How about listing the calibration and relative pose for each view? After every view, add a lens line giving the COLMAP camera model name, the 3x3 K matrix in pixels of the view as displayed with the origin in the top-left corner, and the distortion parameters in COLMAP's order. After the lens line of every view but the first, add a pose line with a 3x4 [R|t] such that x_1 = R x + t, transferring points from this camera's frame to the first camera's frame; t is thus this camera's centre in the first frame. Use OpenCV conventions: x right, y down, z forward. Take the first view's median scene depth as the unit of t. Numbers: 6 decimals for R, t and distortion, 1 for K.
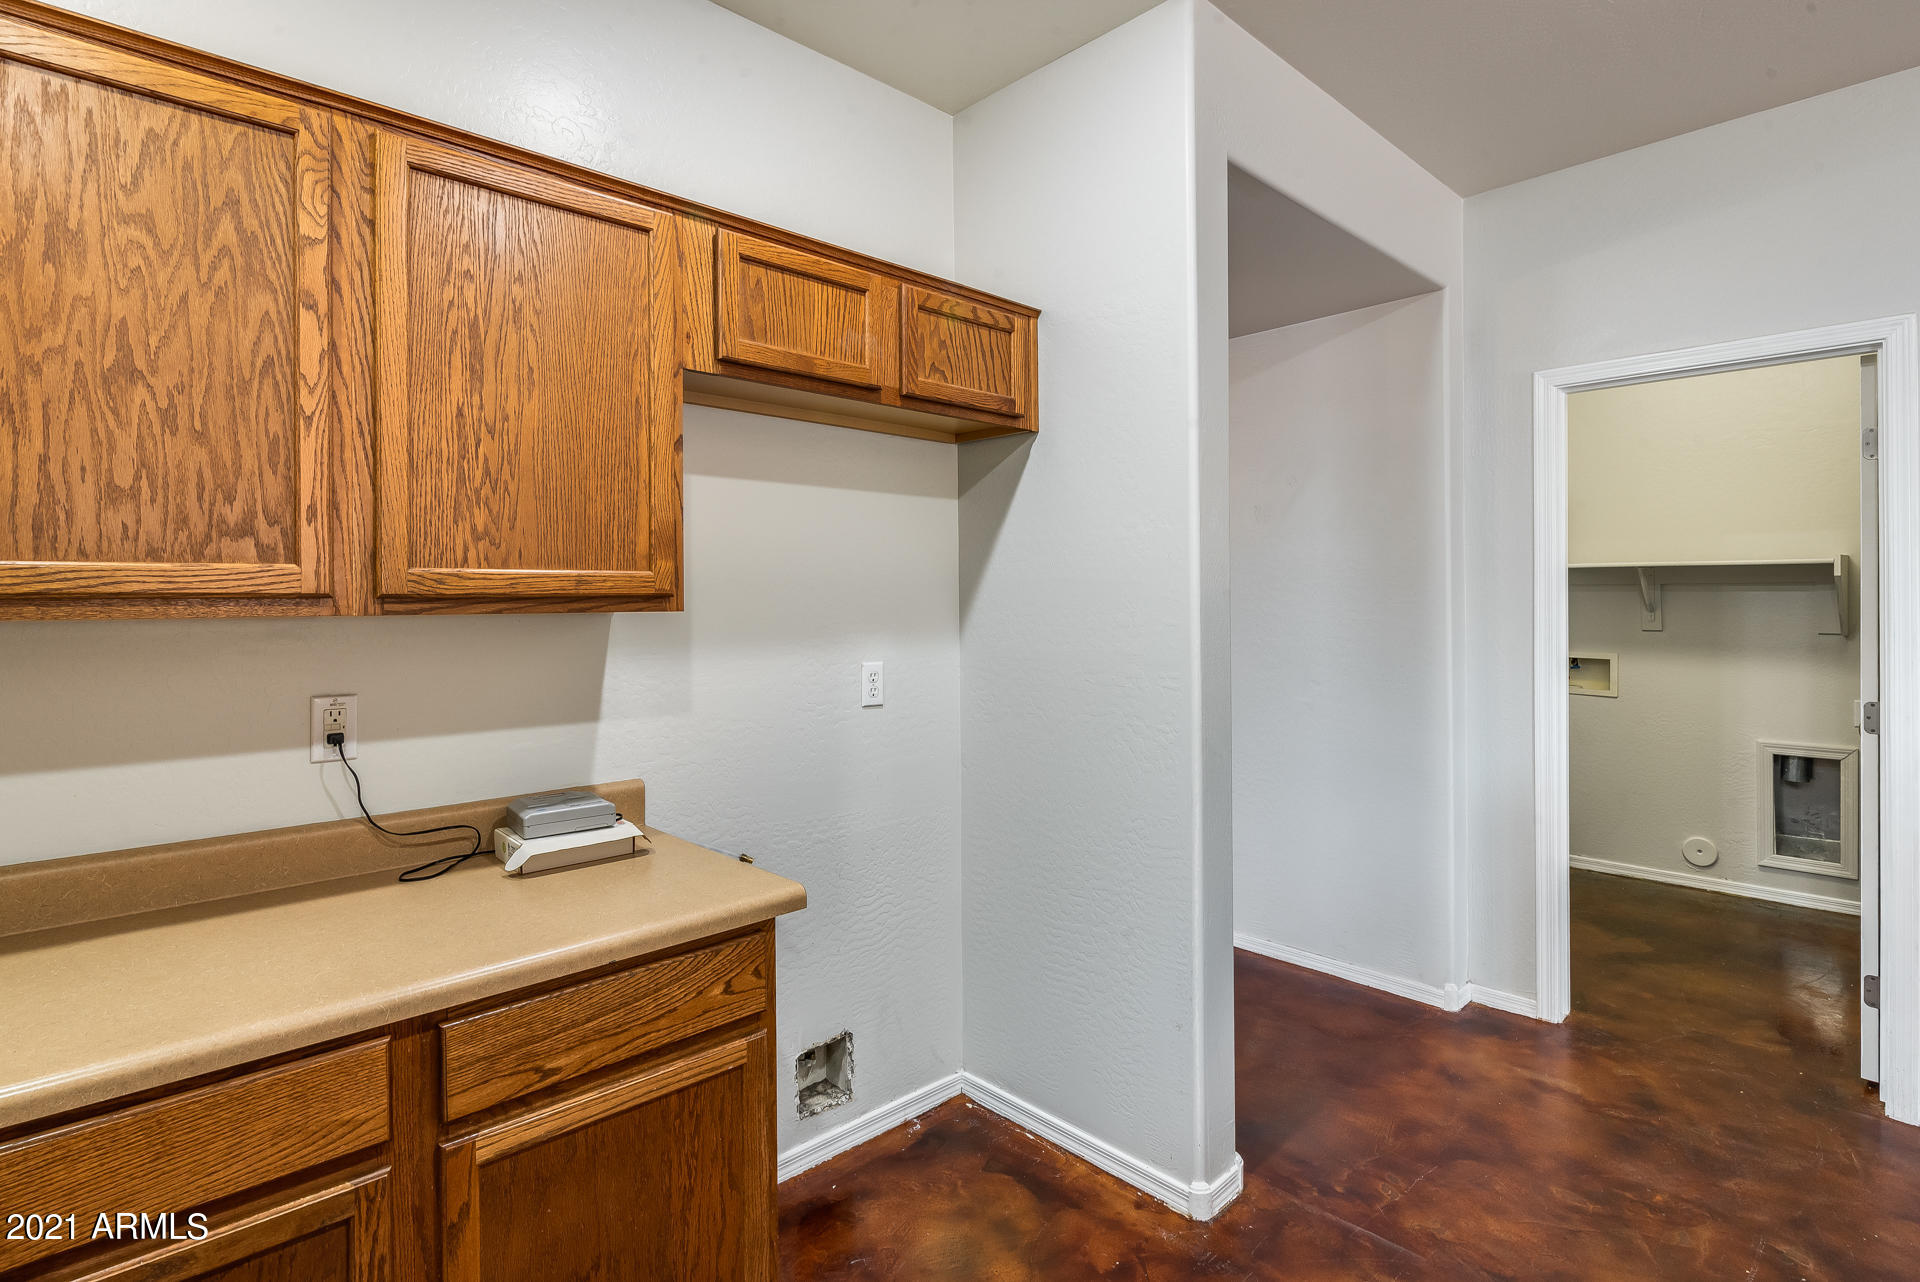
lens RADIAL K [[917.5, 0, 964.4], [0, 917.5, 590.5], [0, 0, 1]] dist [-0.003700, -0.000969]
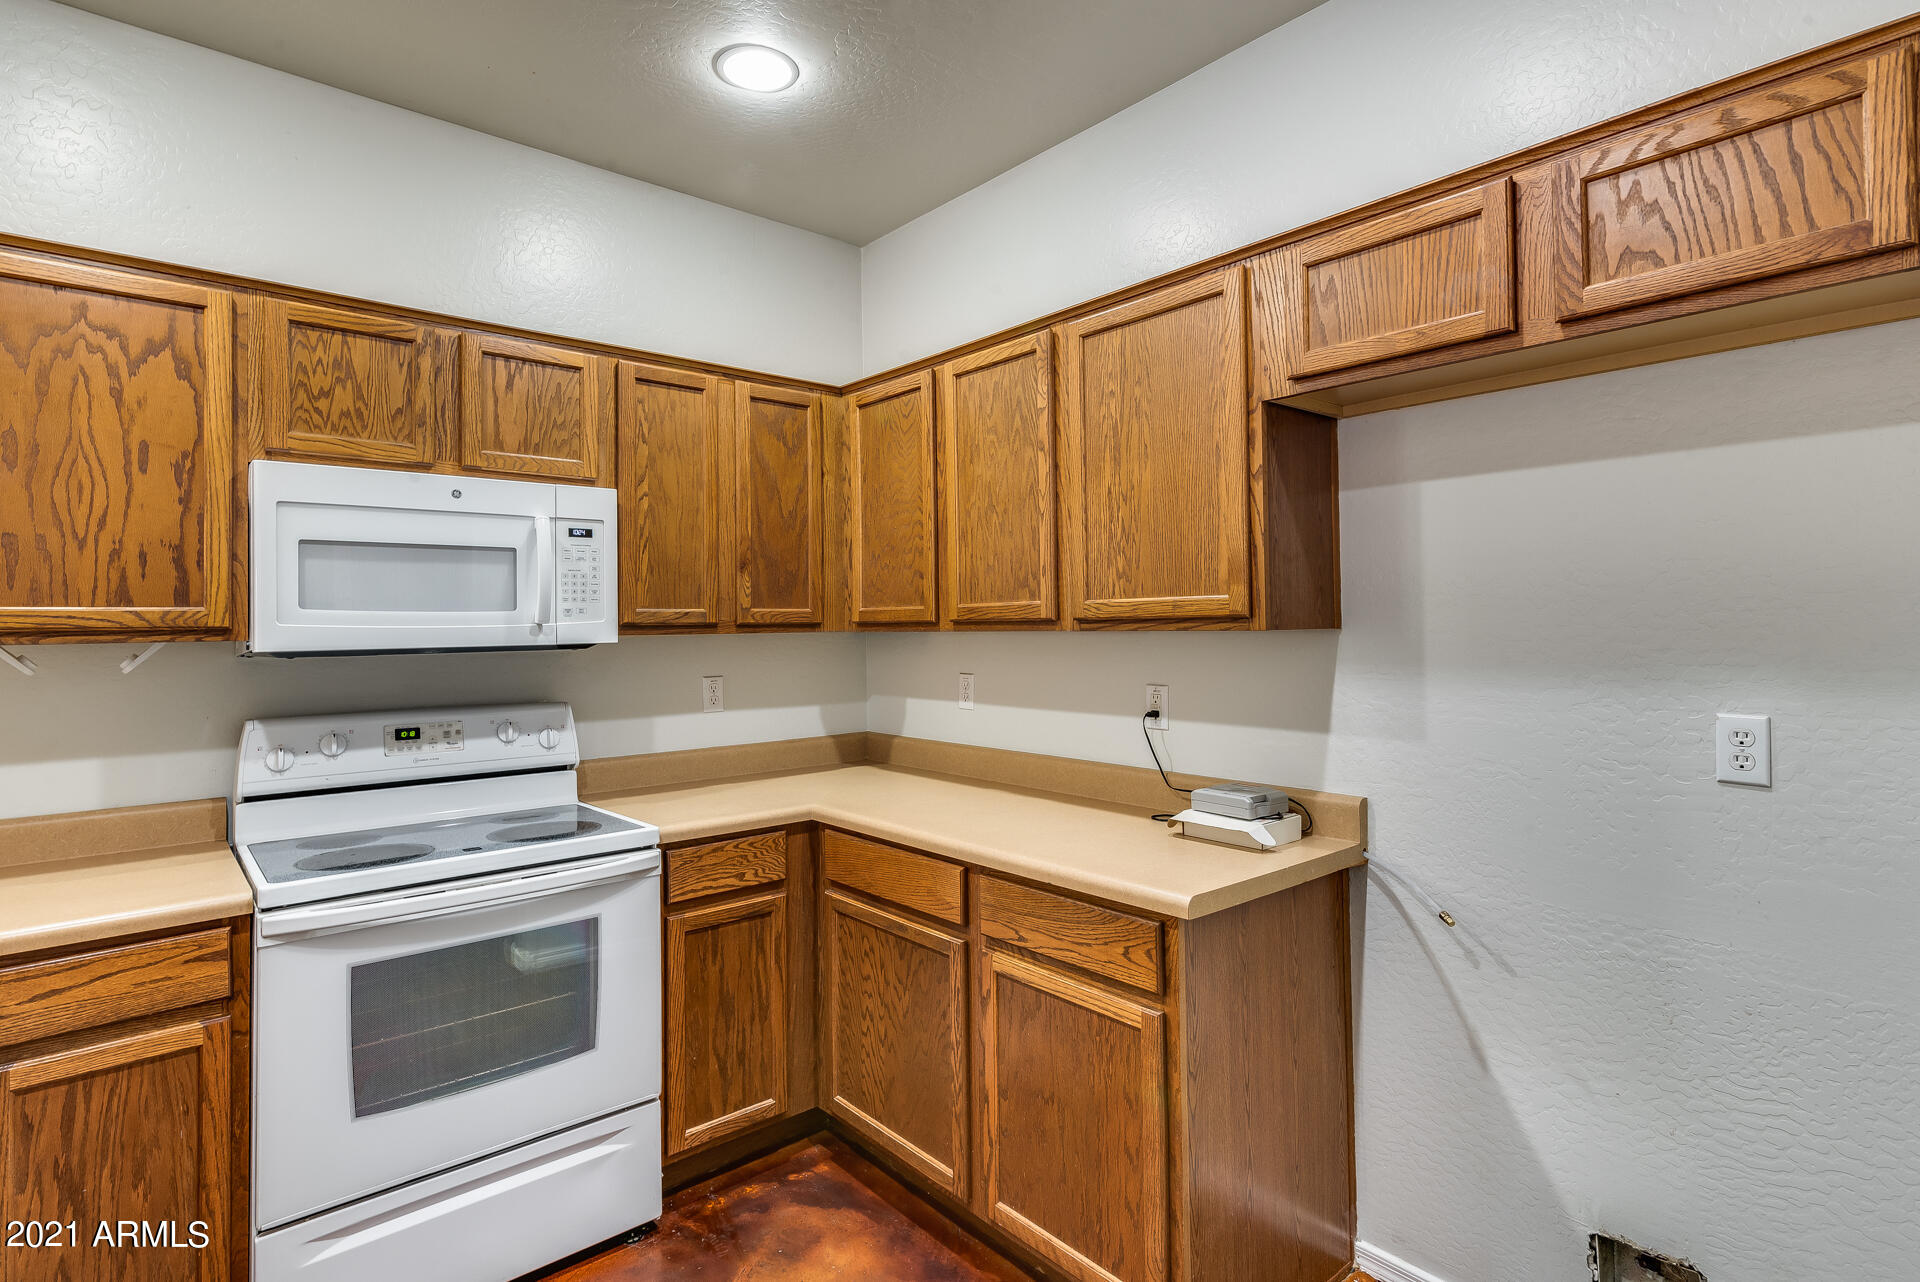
lens RADIAL K [[976.7, 0, 998.3], [0, 976.7, 600.1], [0, 0, 1]] dist [0.007213, -0.000955]
pose [[-0.014106, -0.019361, -0.999713, 0.943817], [0.021533, 0.999575, -0.019663, 0.003188], [0.999669, -0.021804, -0.013683, 0.811993]]
